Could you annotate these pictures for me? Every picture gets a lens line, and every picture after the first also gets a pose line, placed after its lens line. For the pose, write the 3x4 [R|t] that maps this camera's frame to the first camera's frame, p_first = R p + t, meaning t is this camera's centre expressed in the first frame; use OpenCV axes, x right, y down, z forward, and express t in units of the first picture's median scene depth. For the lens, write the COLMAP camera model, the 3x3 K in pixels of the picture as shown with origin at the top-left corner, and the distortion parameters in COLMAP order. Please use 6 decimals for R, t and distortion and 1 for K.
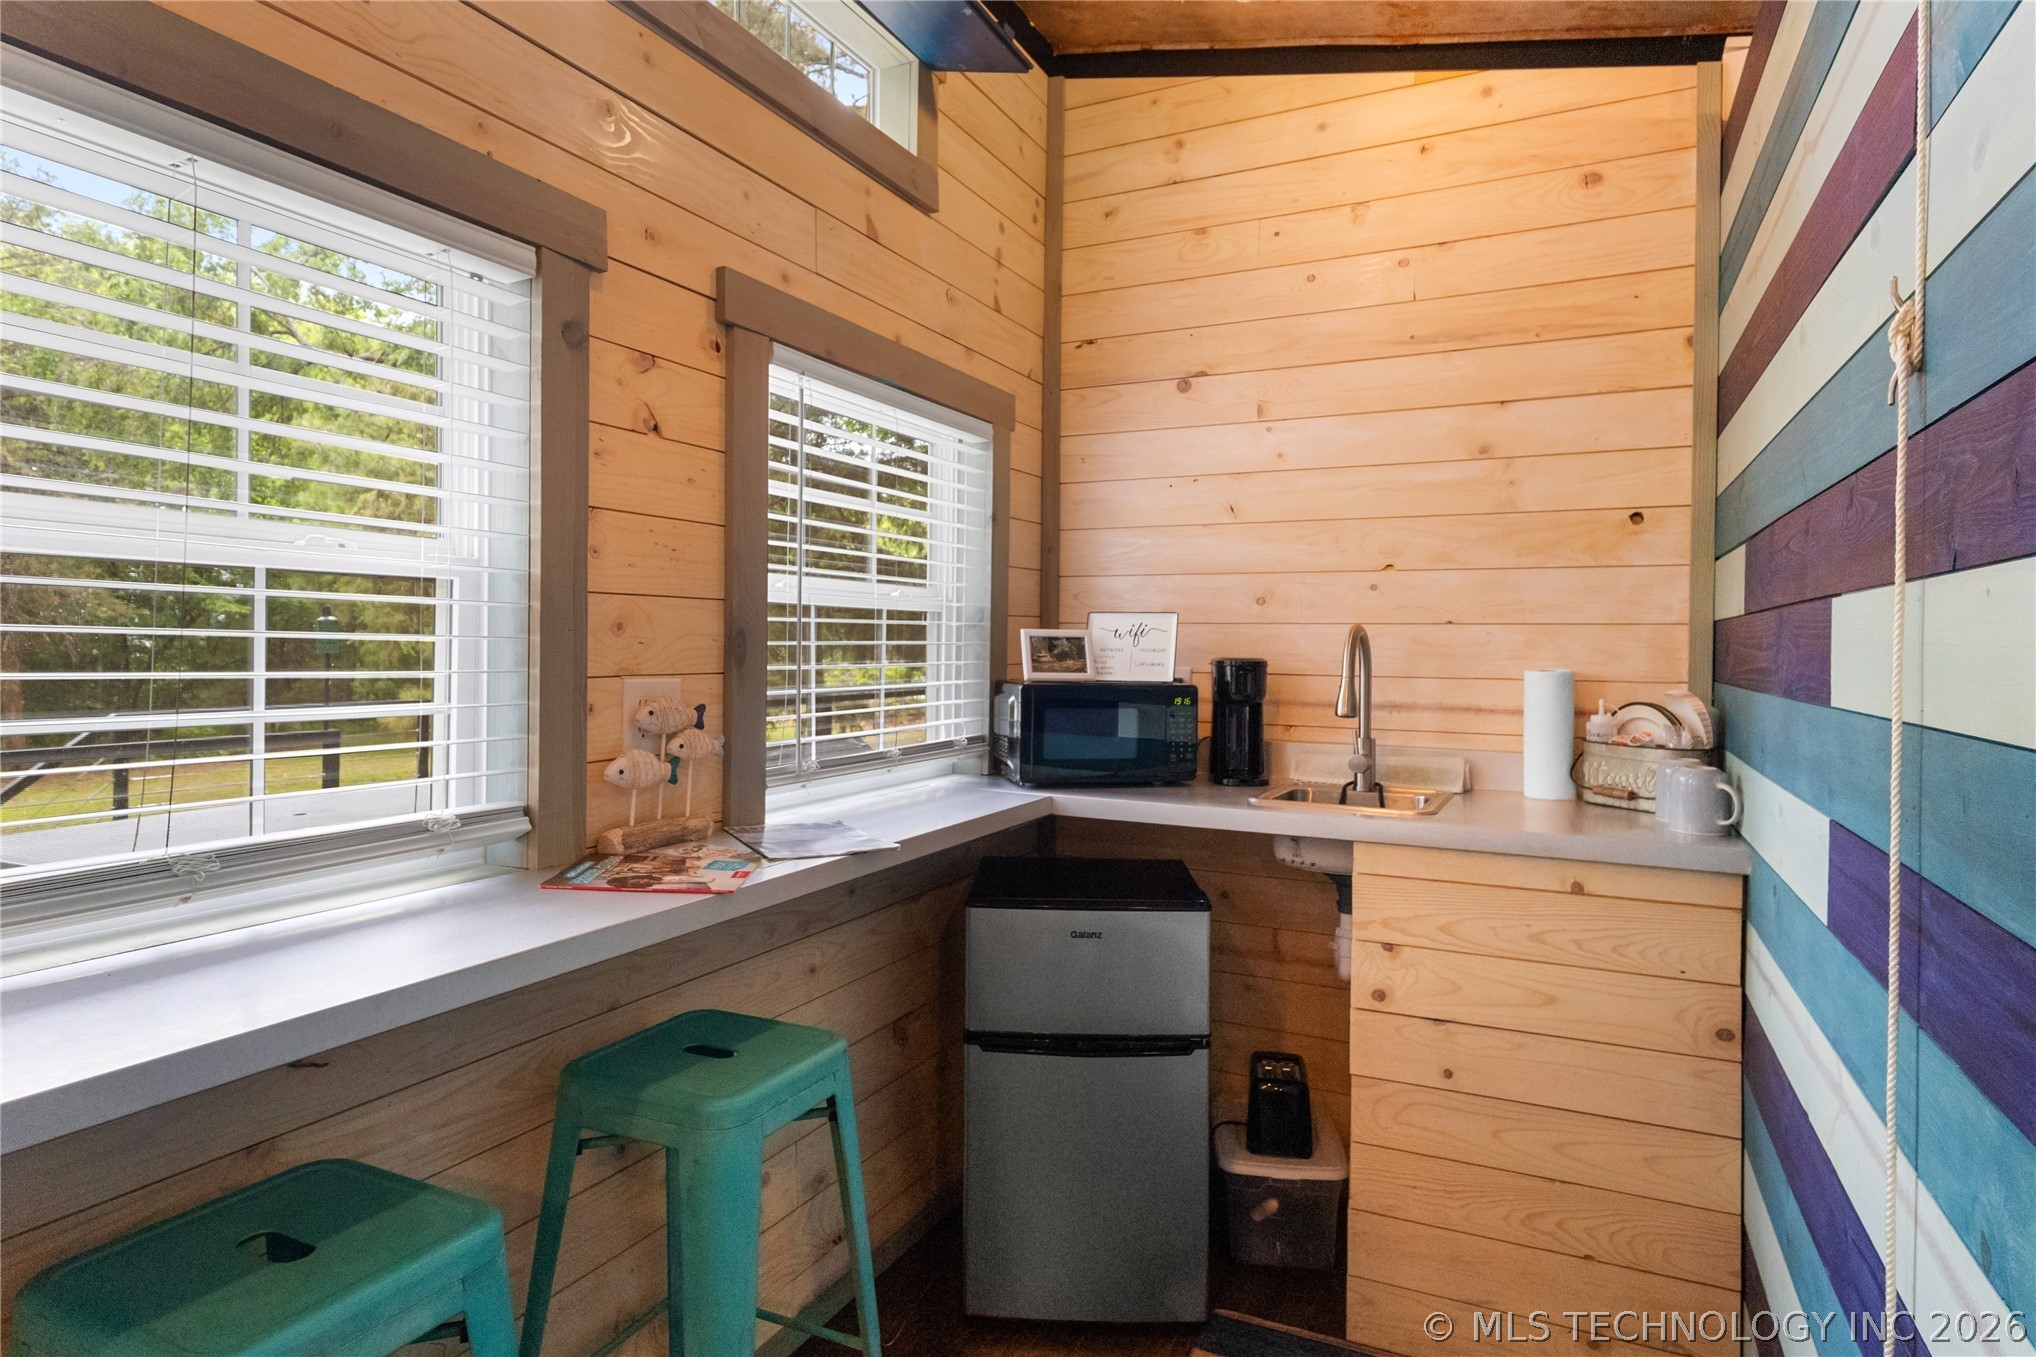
lens RADIAL K [[1098.5, 0, 1023.0], [0, 1098.5, 650.4], [0, 0, 1]] dist [-0.000819, -0.000464]
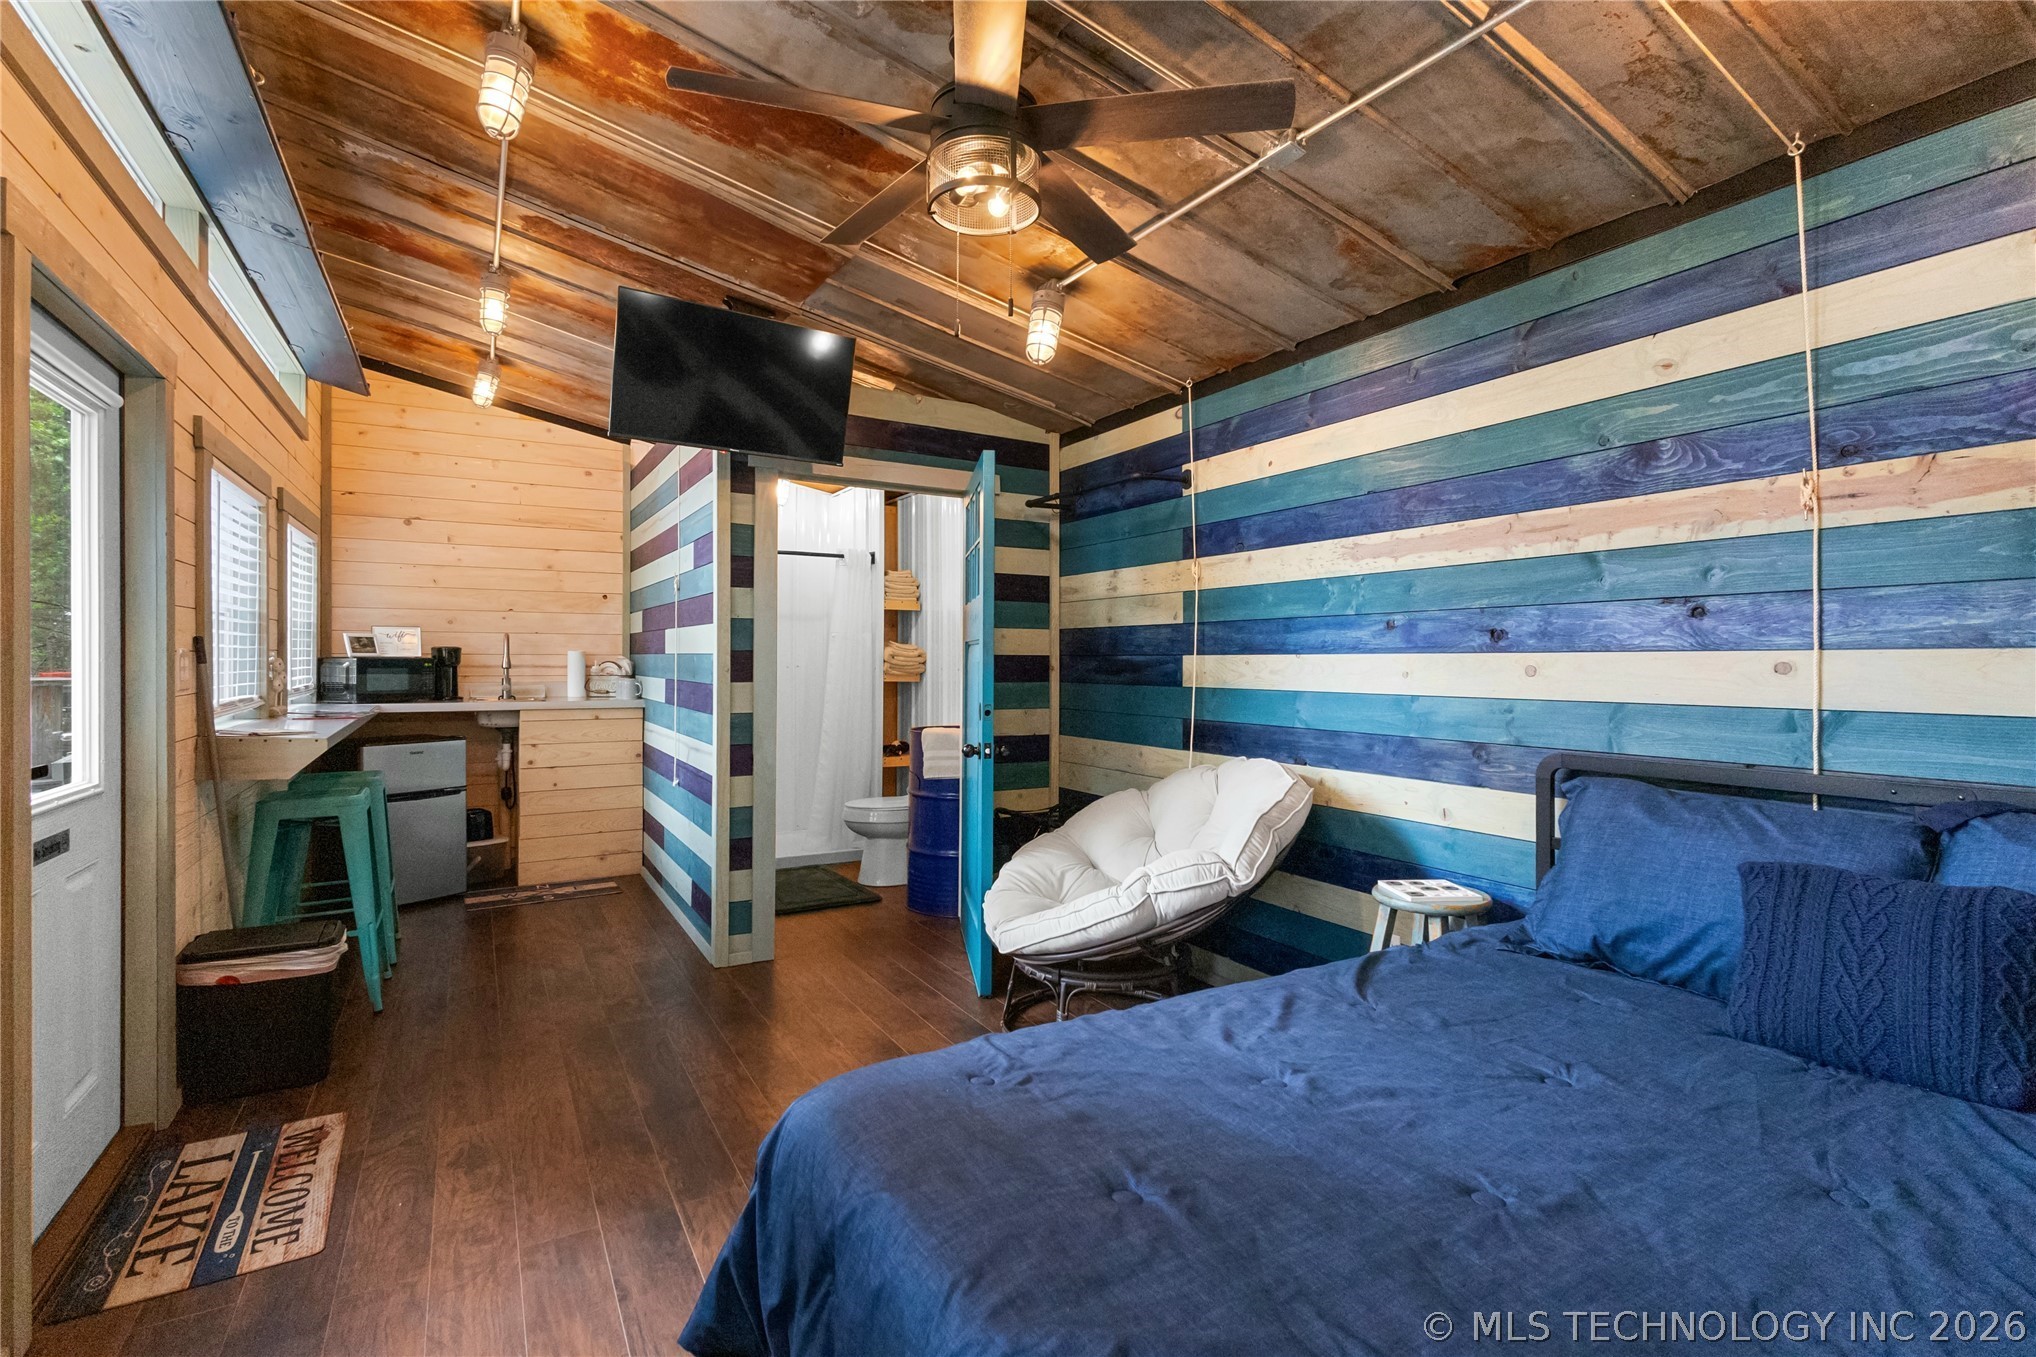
lens RADIAL K [[939.5, 0, 1011.1], [0, 939.5, 654.5], [0, 0, 1]] dist [-0.000678, 0.000294]
pose [[0.549183, -0.008215, 0.835662, -0.905082], [0.010452, 0.999941, 0.002961, 0.032655], [-0.835637, 0.007108, 0.549236, -1.223549]]
